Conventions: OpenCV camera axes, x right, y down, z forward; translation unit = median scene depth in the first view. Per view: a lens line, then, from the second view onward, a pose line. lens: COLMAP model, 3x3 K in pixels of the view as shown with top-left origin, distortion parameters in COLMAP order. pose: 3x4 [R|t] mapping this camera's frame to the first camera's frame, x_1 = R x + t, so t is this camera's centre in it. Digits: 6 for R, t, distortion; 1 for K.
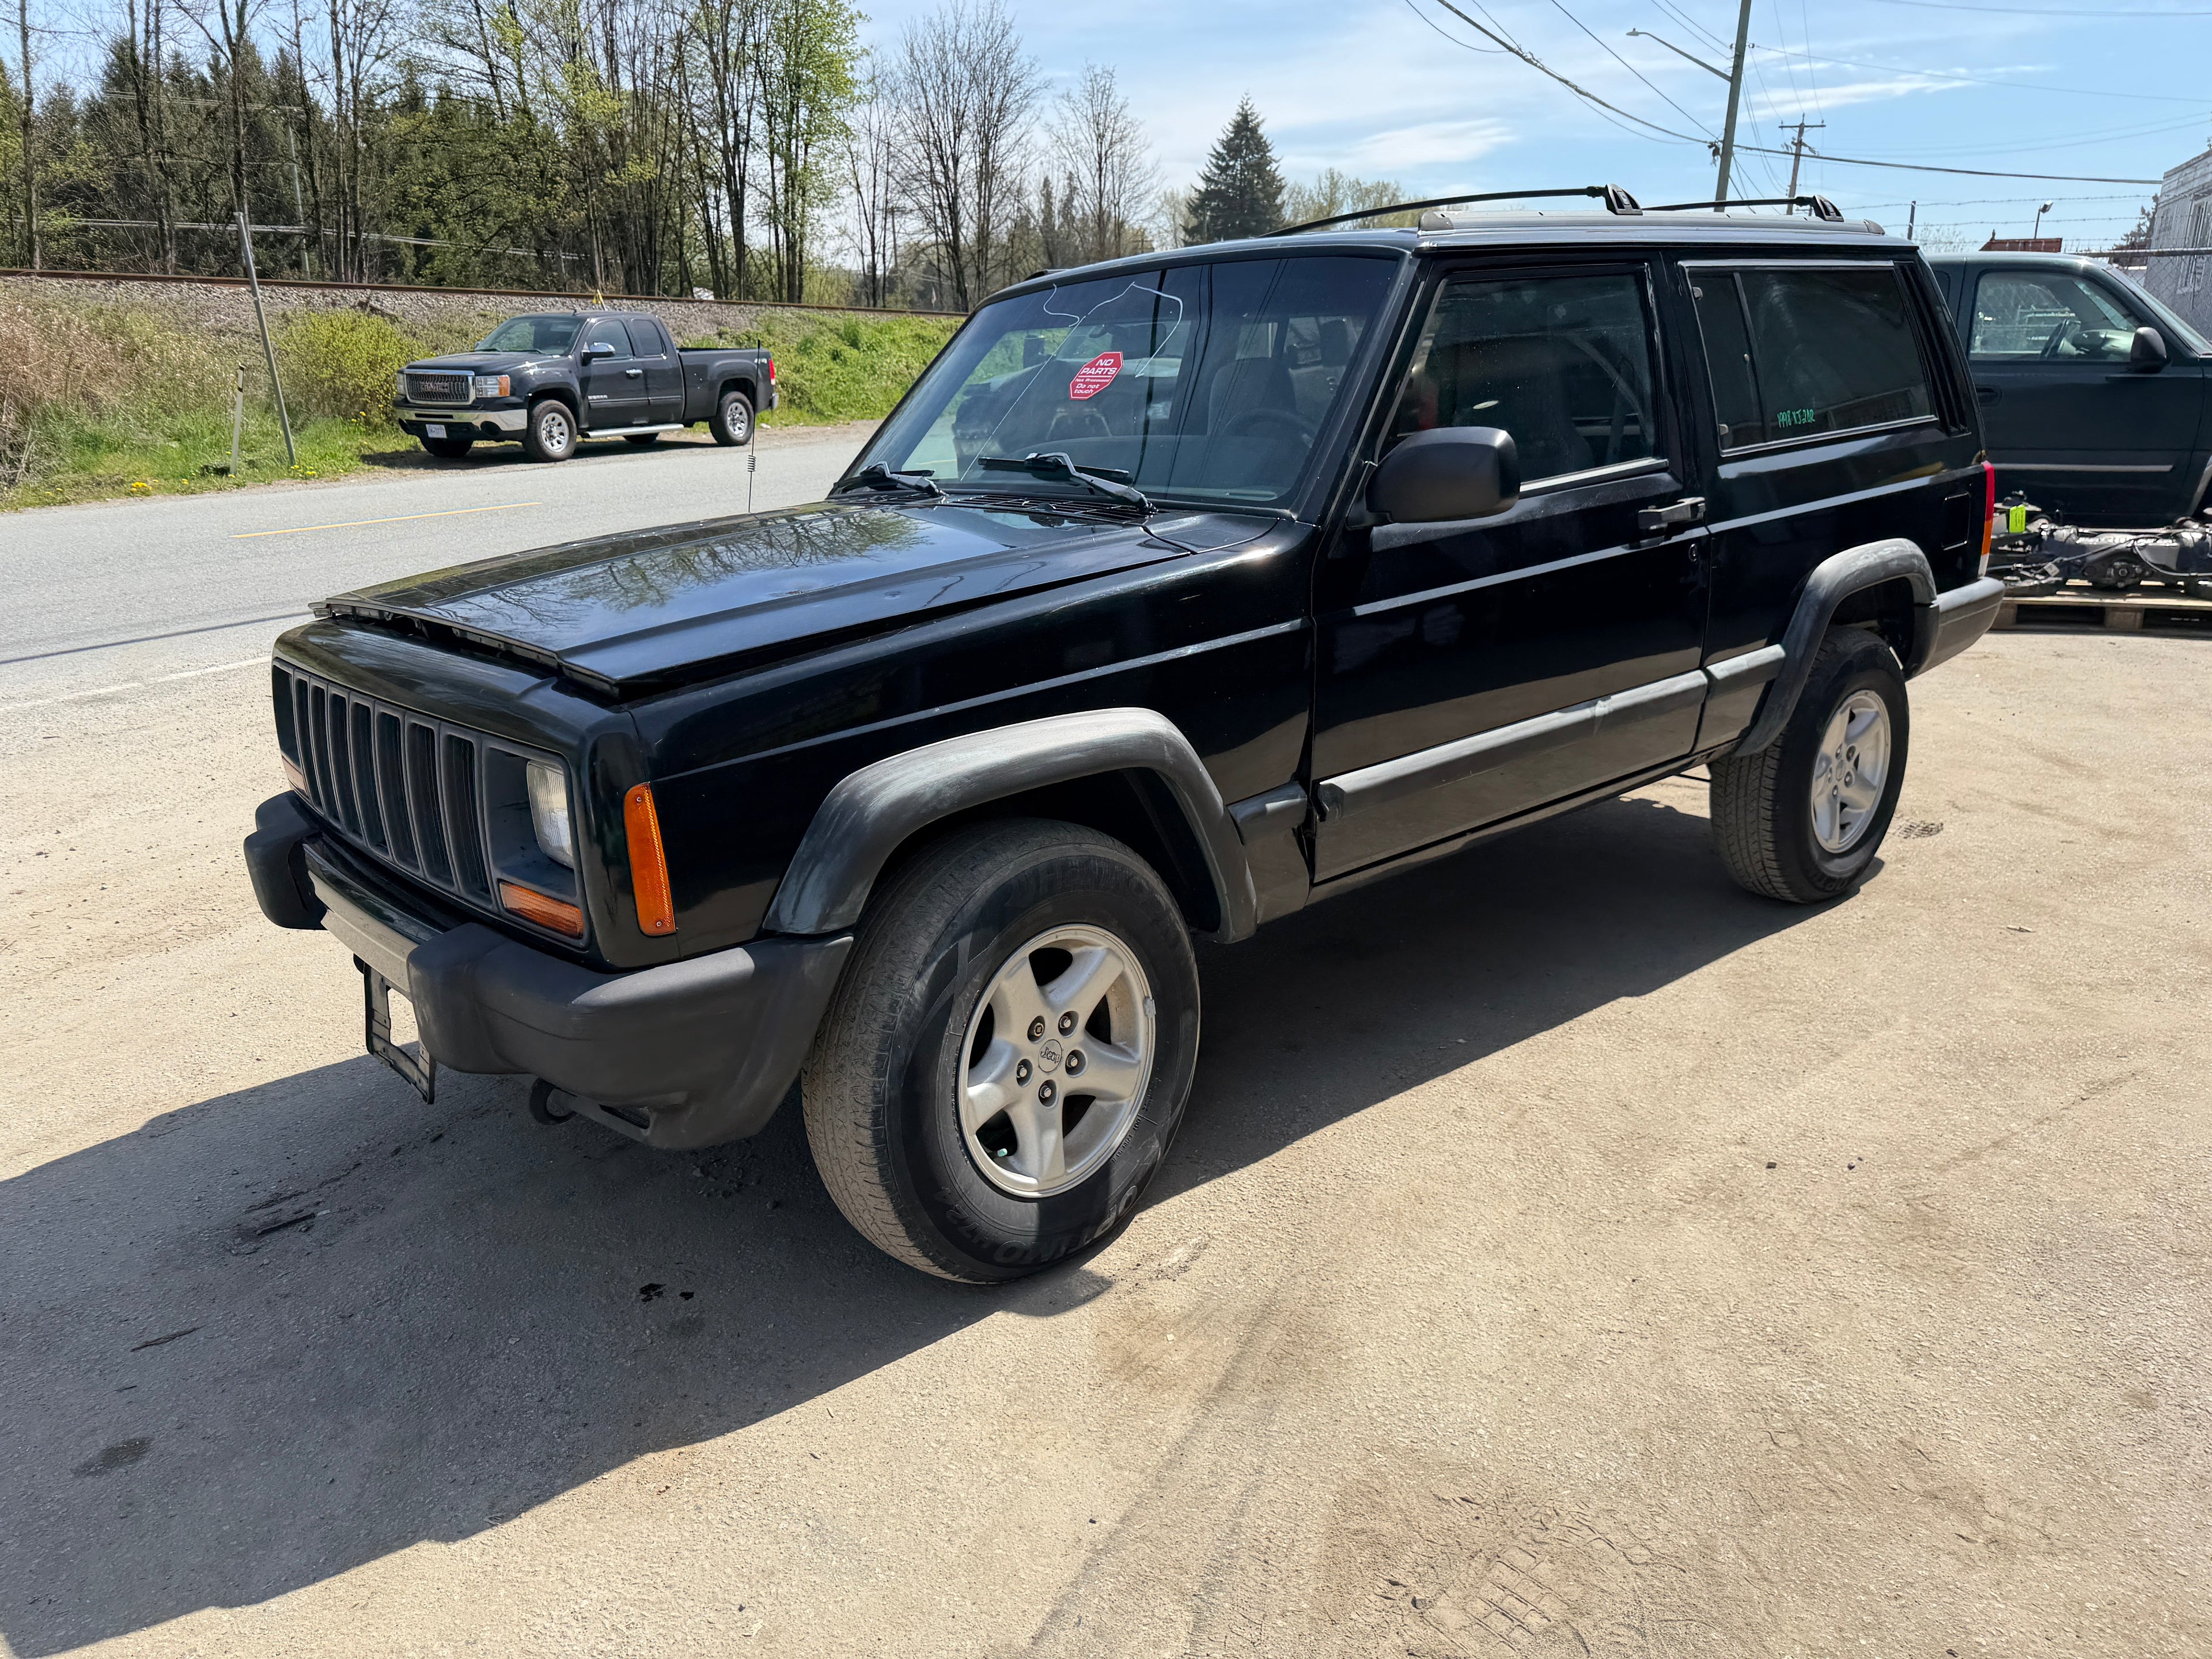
lens RADIAL K [[1566.3, 0, 1118.2], [0, 1566.3, 812.2], [0, 0, 1]] dist [0.024690, -0.035746]
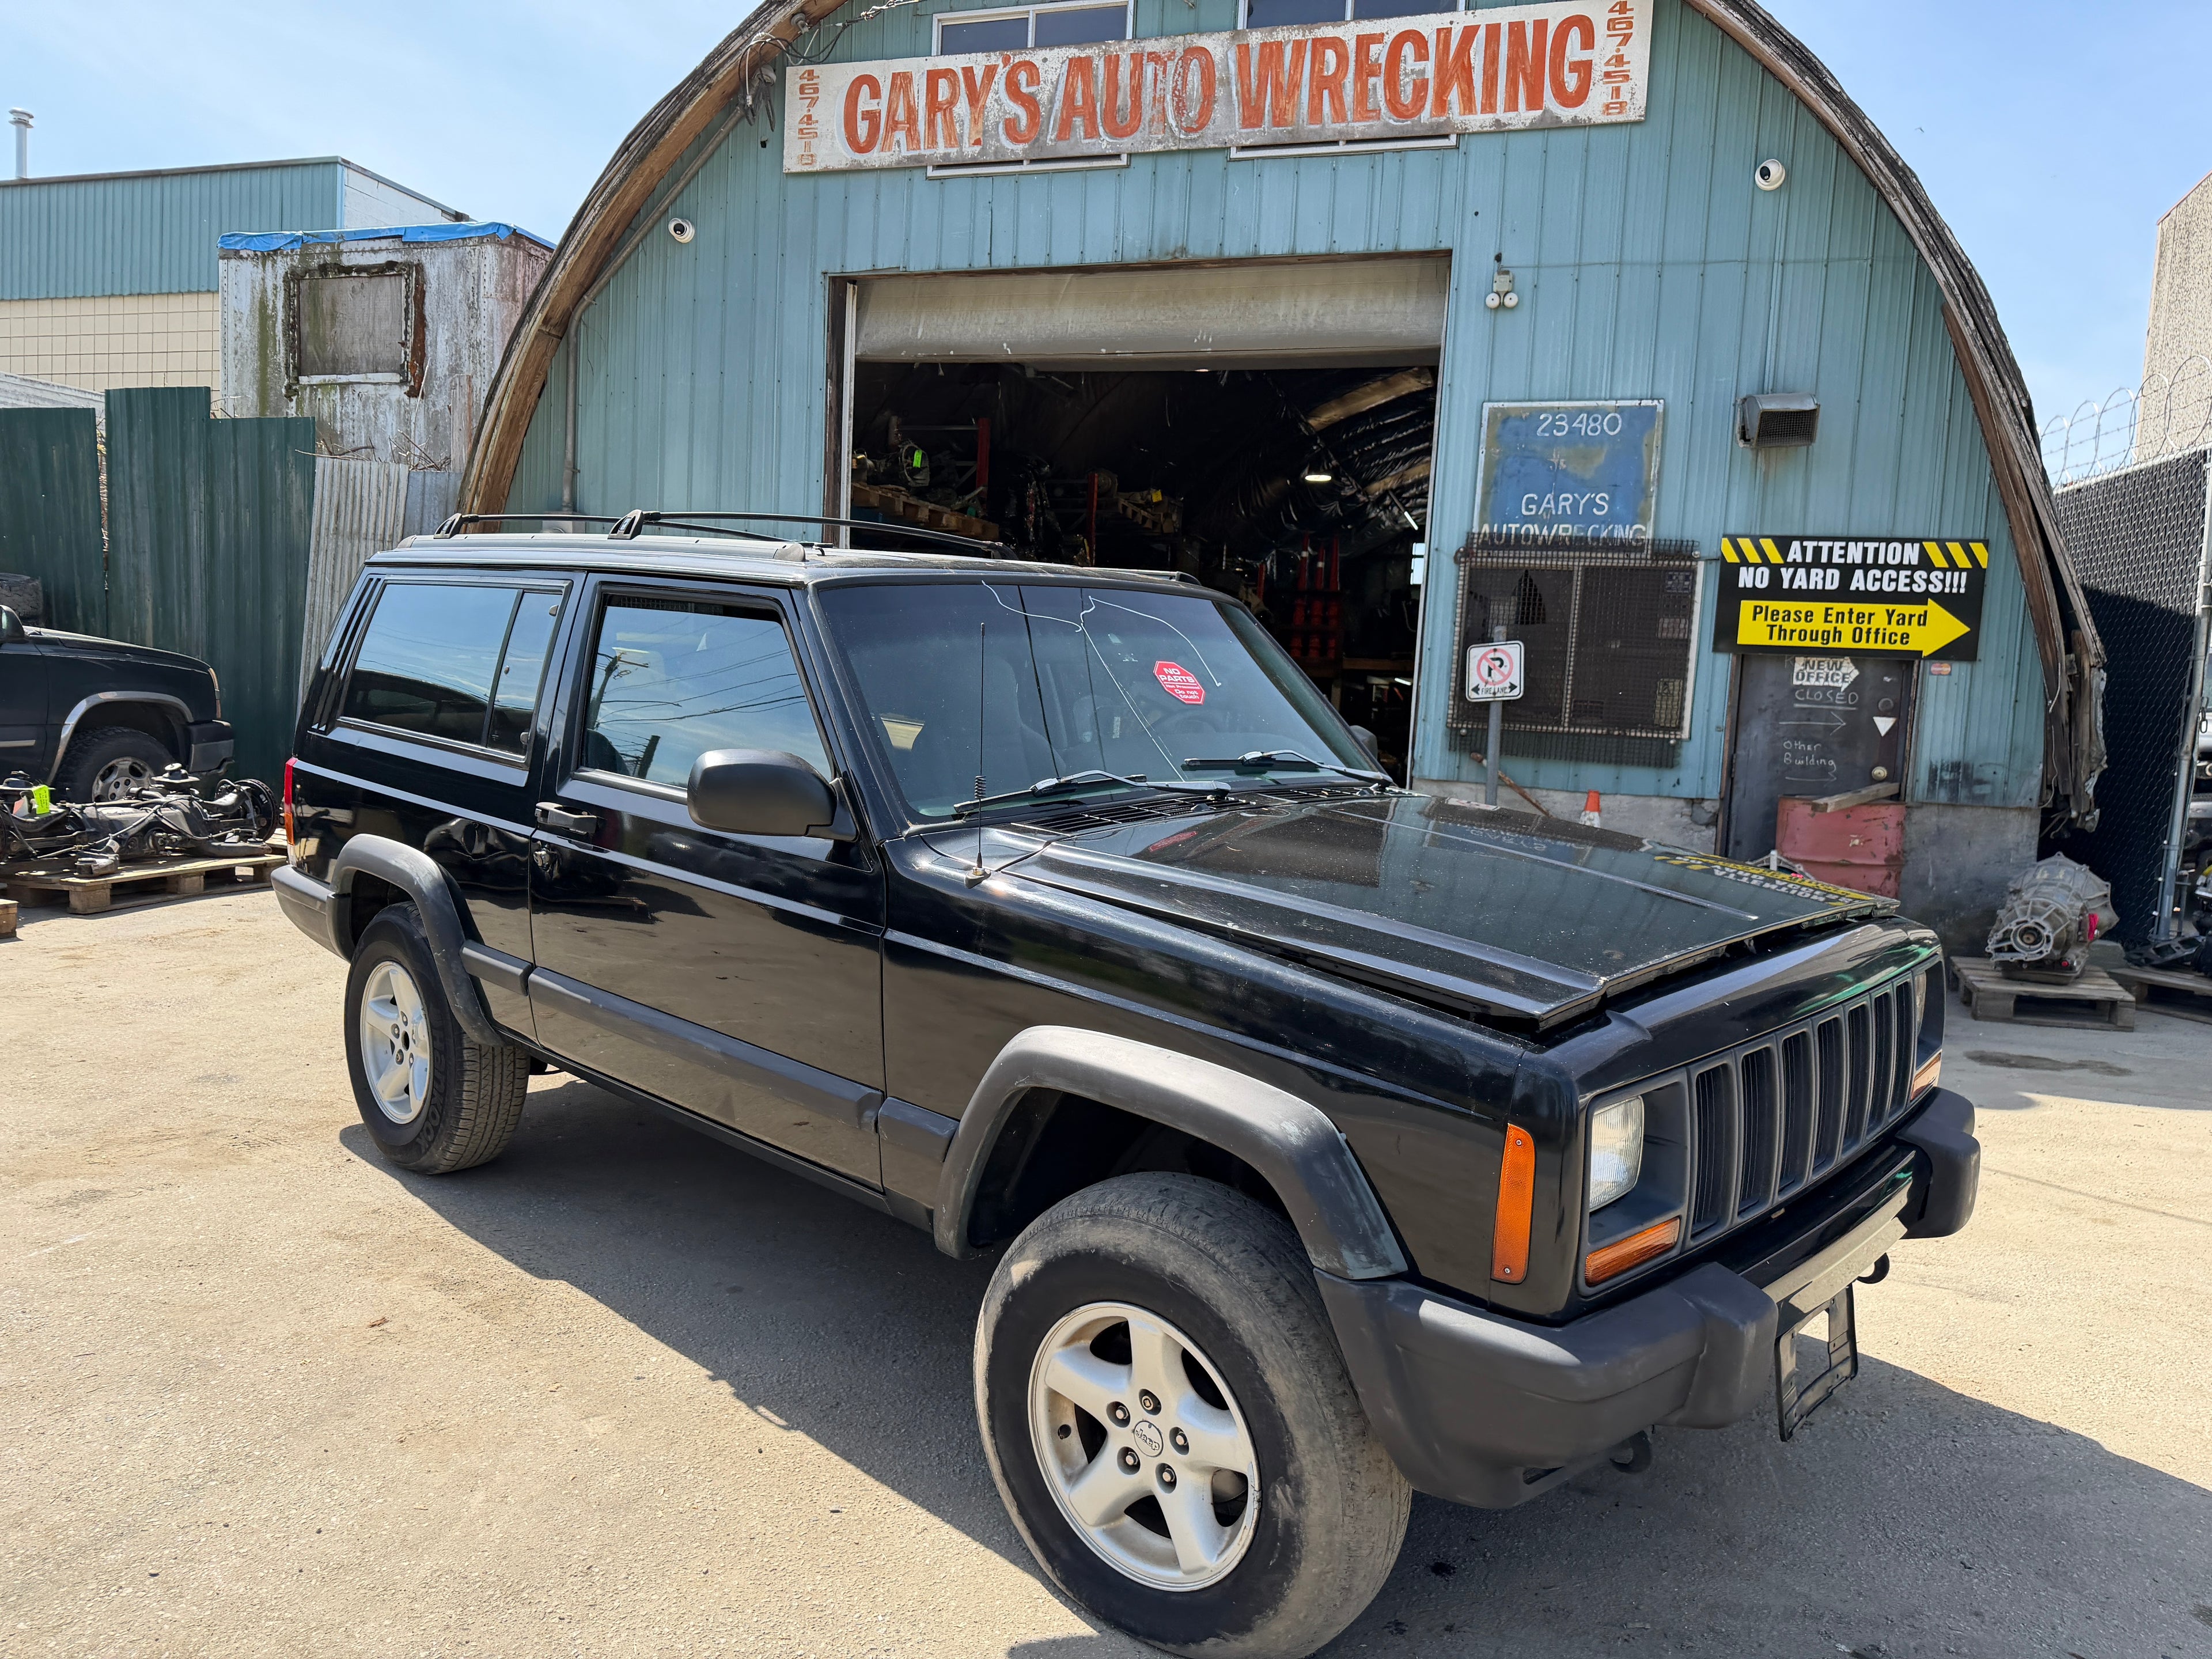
lens RADIAL K [[1566.3, 0, 1108.8], [0, 1566.3, 829.1], [0, 0, 1]] dist [0.024690, -0.035746]
pose [[-0.095215, -0.084908, 0.991829, -0.853777], [0.231987, 0.967029, 0.105055, -0.238162], [-0.968048, 0.240094, -0.072378, 0.898518]]
